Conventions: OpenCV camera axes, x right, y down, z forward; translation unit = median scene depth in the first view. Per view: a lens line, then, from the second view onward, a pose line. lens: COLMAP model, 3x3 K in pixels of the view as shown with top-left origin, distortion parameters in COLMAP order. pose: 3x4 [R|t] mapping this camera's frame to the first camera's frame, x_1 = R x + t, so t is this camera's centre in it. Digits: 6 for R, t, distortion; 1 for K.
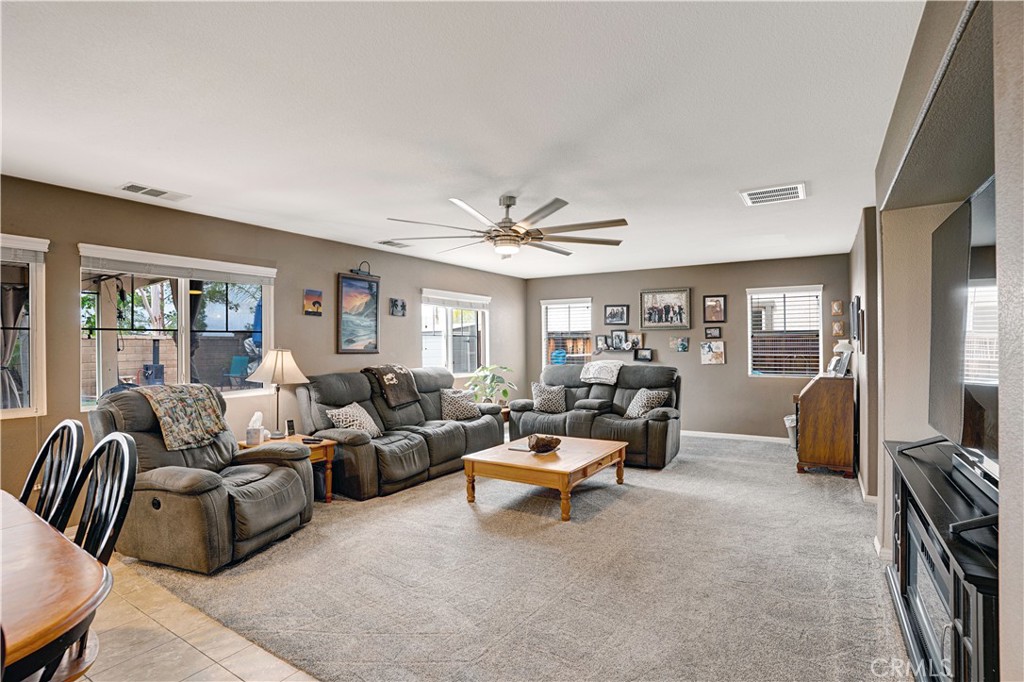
lens RADIAL K [[517.1, 0, 518.3], [0, 517.1, 341.3], [0, 0, 1]] dist [-0.040999, 0.000036]
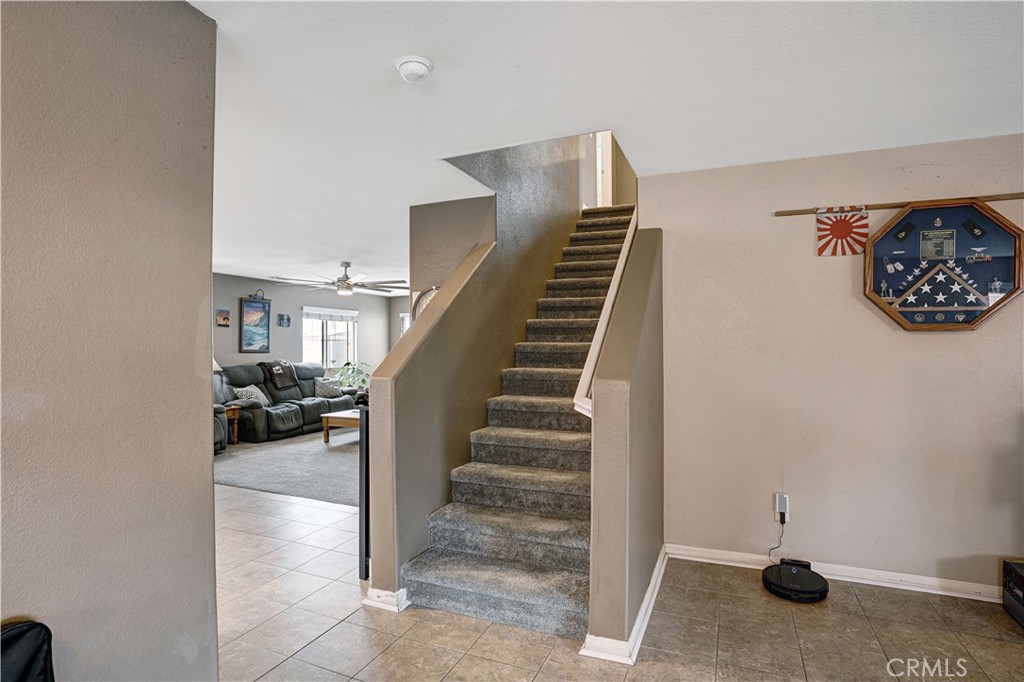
lens RADIAL K [[536.7, 0, 512.0], [0, 536.7, 341.0], [0, 0, 1]] dist [-0.039131, 0.000393]
pose [[0.988423, 0.004703, 0.151652, 0.176798], [-0.003912, 0.999977, -0.005510, -0.003742], [-0.151674, 0.004853, 0.988419, -0.587737]]
